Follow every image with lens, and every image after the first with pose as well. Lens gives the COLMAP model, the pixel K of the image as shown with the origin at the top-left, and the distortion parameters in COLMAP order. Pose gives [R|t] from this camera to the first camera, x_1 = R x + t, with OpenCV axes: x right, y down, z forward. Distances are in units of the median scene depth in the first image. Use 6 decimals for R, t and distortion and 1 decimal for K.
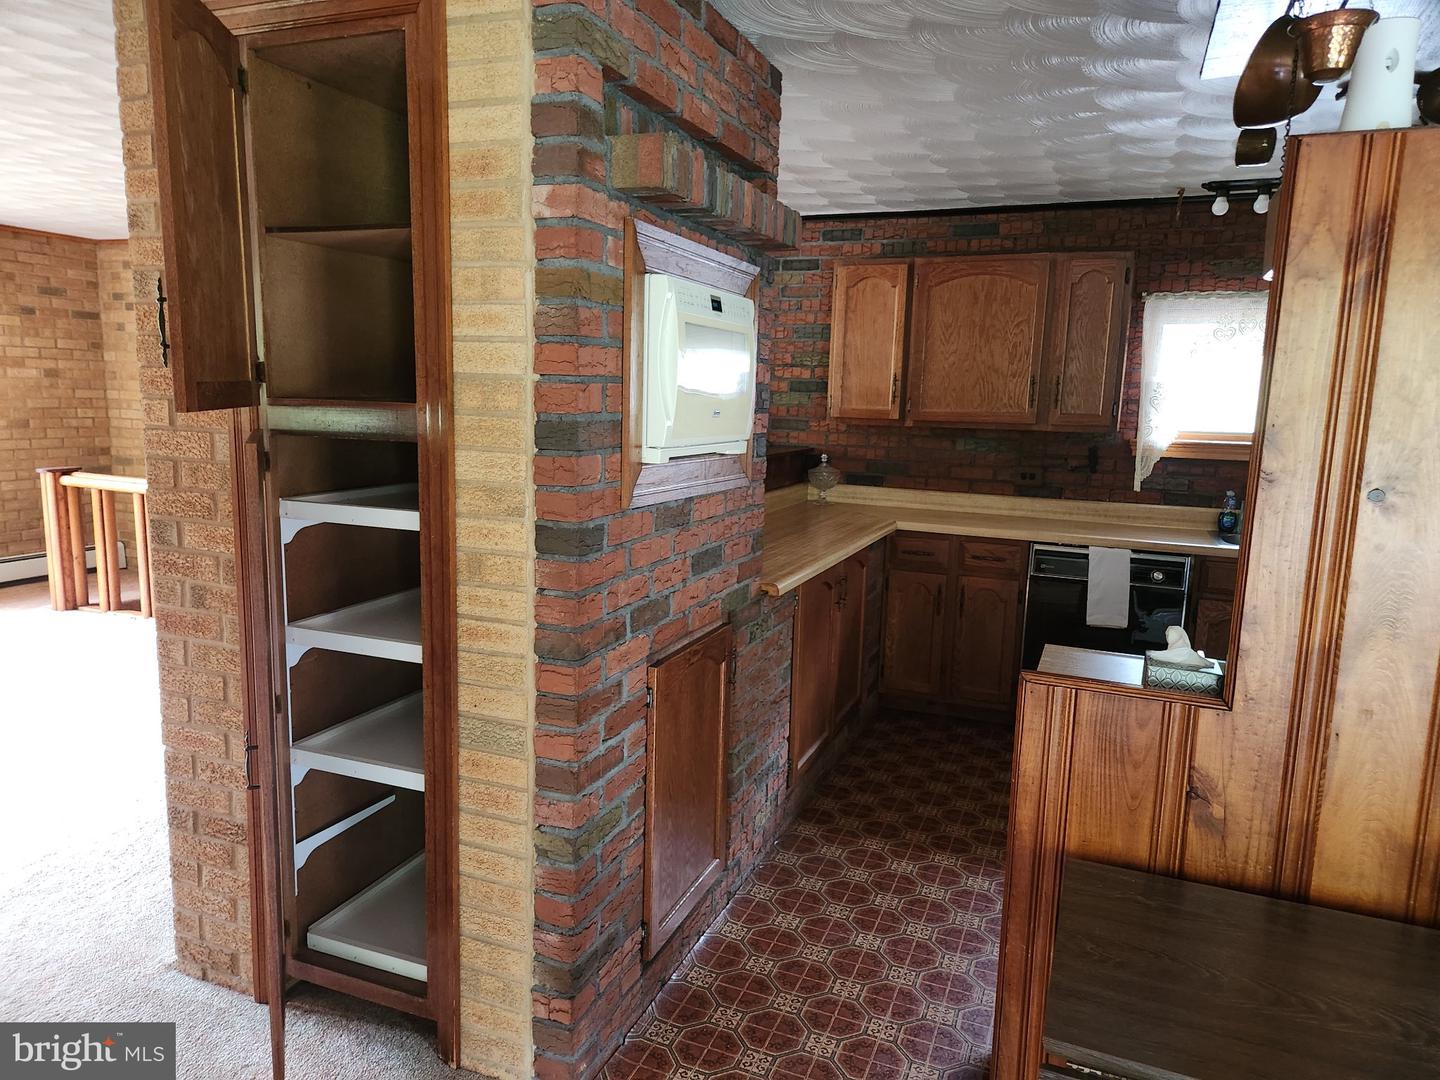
lens RADIAL K [[966.2, 0, 711.3], [0, 966.2, 542.3], [0, 0, 1]] dist [0.068749, -0.047947]
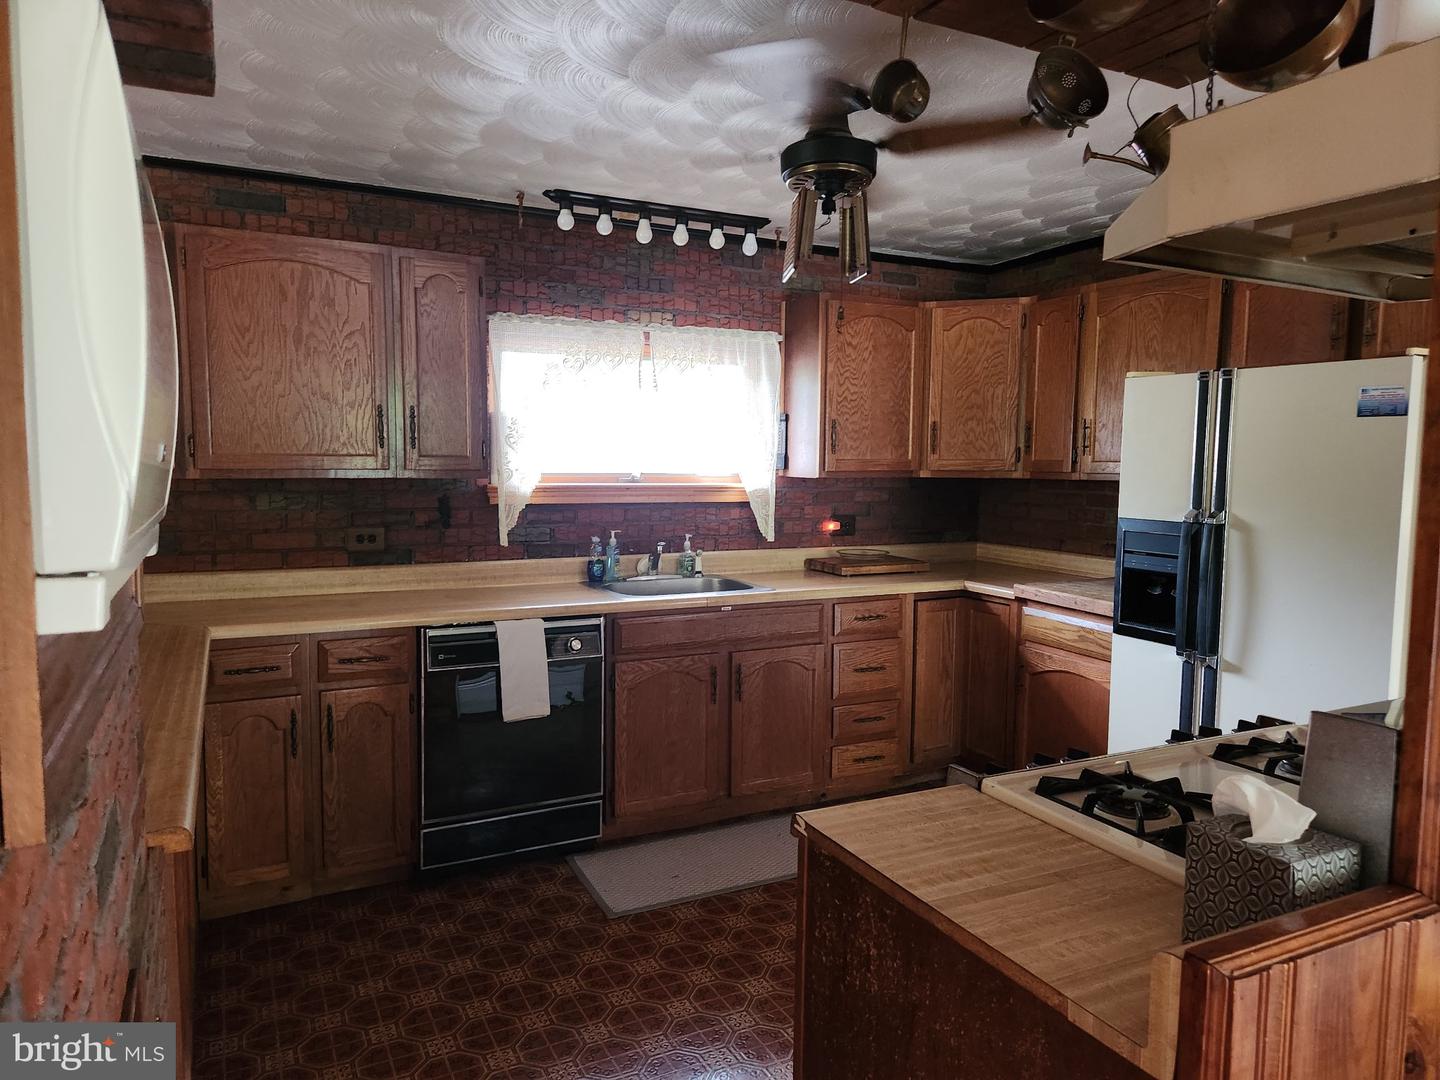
lens RADIAL K [[966.2, 0, 737.9], [0, 966.2, 538.0], [0, 0, 1]] dist [0.068749, -0.047947]
pose [[0.645331, -0.086708, 0.758966, -0.066920], [0.126408, 0.991961, 0.005844, -0.038585], [-0.753372, 0.092168, 0.651104, 0.306141]]
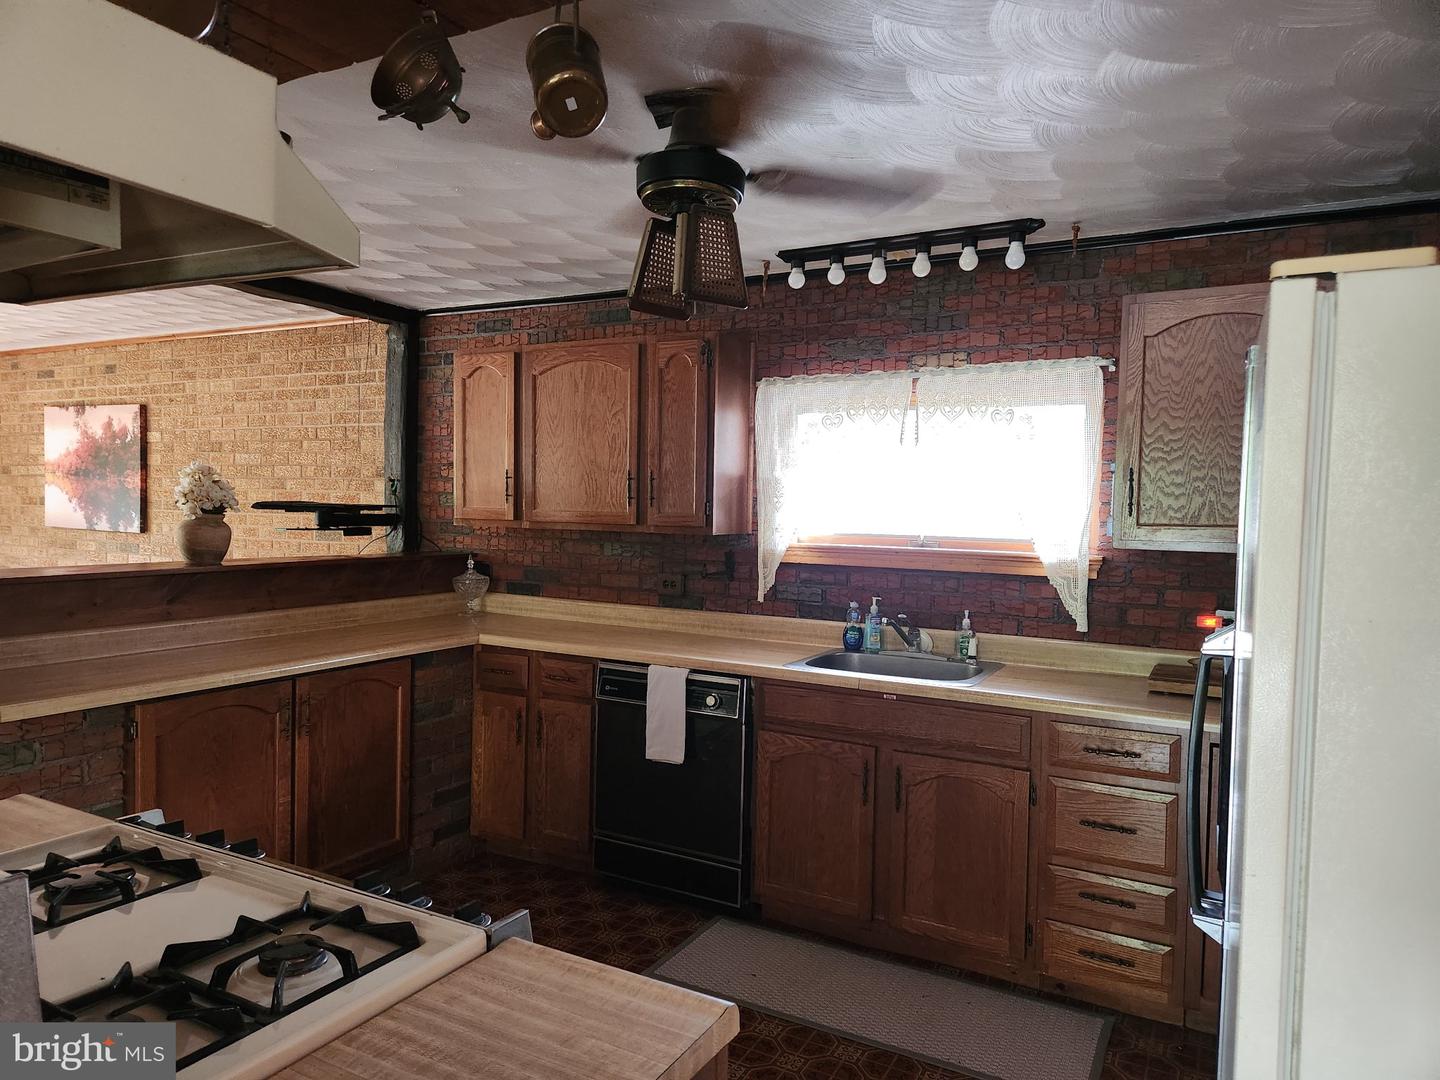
lens RADIAL K [[966.2, 0, 693.6], [0, 966.2, 546.7], [0, 0, 1]] dist [0.068749, -0.047947]
pose [[0.992875, -0.002450, -0.119137, 0.478476], [-0.011443, 0.993208, -0.115788, -0.000762], [0.118611, 0.116327, 0.986103, 0.143650]]
